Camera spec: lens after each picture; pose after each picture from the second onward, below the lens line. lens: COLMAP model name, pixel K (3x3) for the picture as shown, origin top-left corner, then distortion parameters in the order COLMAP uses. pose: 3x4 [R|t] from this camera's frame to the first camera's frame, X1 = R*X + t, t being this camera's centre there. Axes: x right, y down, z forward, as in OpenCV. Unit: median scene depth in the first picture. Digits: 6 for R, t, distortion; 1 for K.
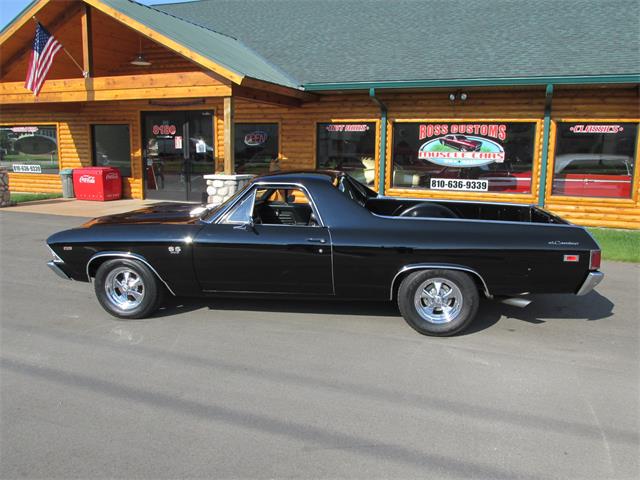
lens RADIAL K [[532.4, 0, 322.3], [0, 532.4, 239.7], [0, 0, 1]] dist [-0.030900, 0.005223]
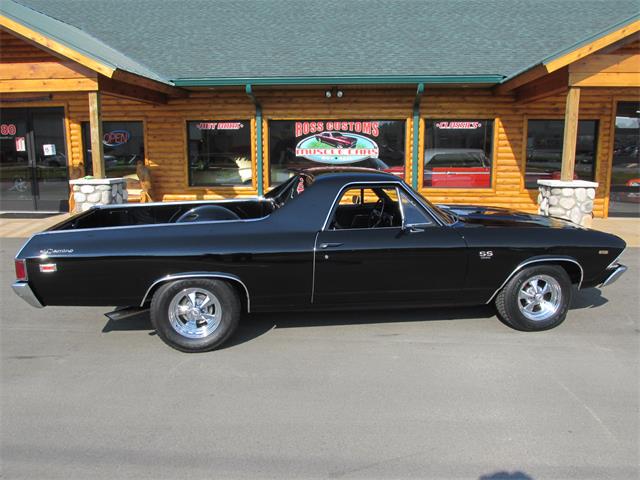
lens RADIAL K [[532.4, 0, 321.9], [0, 532.4, 240.6], [0, 0, 1]] dist [-0.030900, 0.005223]
pose [[0.954897, -0.065303, 0.289669, -0.073696], [0.064422, 0.997843, 0.012583, -0.004678], [-0.289866, 0.006645, 0.957044, 0.035582]]
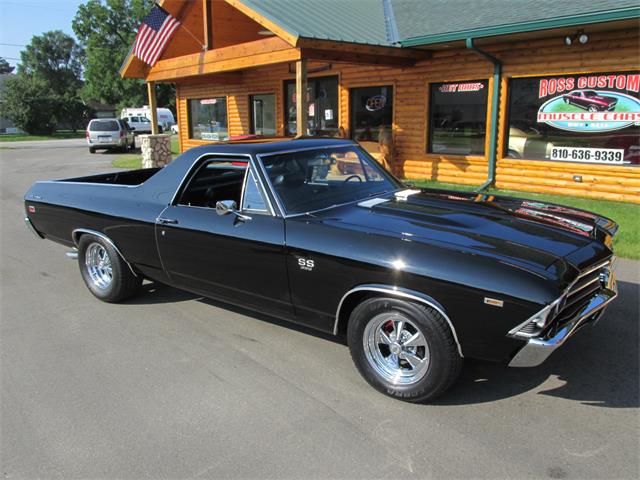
lens RADIAL K [[532.4, 0, 323.9], [0, 532.4, 237.5], [0, 0, 1]] dist [-0.030900, 0.005223]
pose [[0.885151, 0.081622, -0.458089, 0.287200], [-0.056485, 0.996062, 0.068335, -0.014518], [0.461863, -0.034612, 0.886276, 0.135000]]
